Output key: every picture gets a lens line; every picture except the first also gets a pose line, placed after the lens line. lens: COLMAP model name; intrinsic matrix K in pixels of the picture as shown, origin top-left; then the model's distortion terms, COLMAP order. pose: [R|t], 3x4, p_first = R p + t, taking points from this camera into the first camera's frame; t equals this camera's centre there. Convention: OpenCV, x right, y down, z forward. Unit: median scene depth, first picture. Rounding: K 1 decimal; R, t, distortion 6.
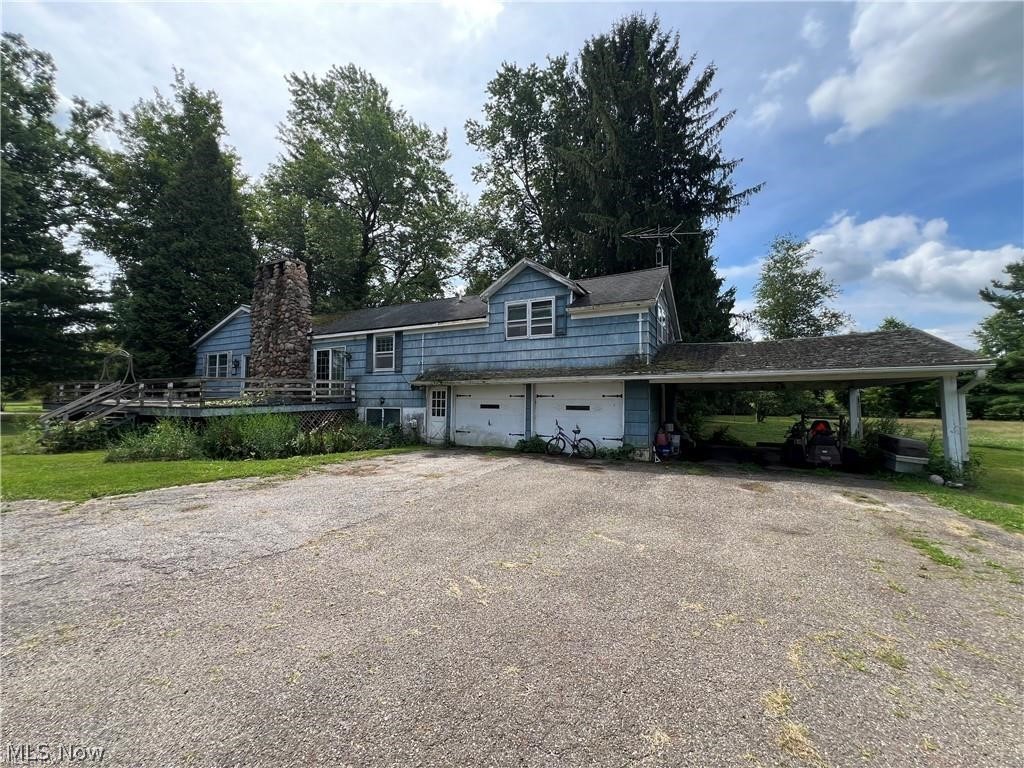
lens RADIAL K [[410.7, 0, 511.0], [0, 410.7, 382.4], [0, 0, 1]] dist [0.000166, 0.000883]
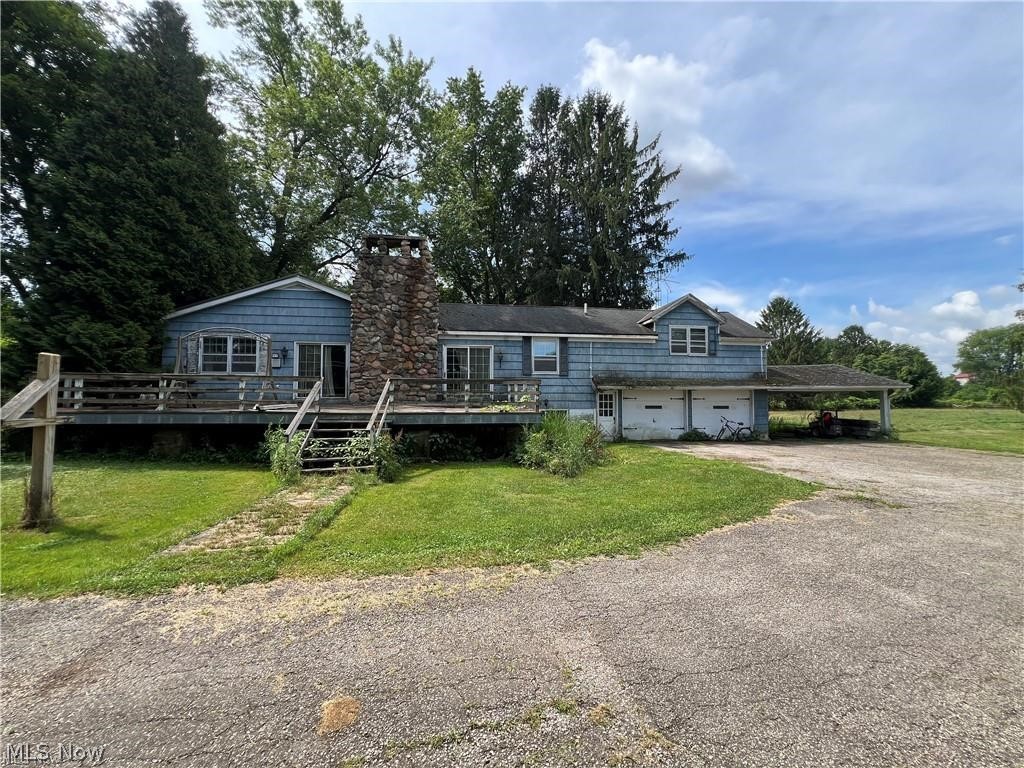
lens RADIAL K [[410.7, 0, 510.4], [0, 410.7, 384.8], [0, 0, 1]] dist [0.000166, 0.000883]
pose [[0.811510, 0.018032, 0.584060, -1.109111], [-0.023962, 0.999710, 0.002428, -0.001542], [-0.583847, -0.015966, 0.811707, 0.241195]]
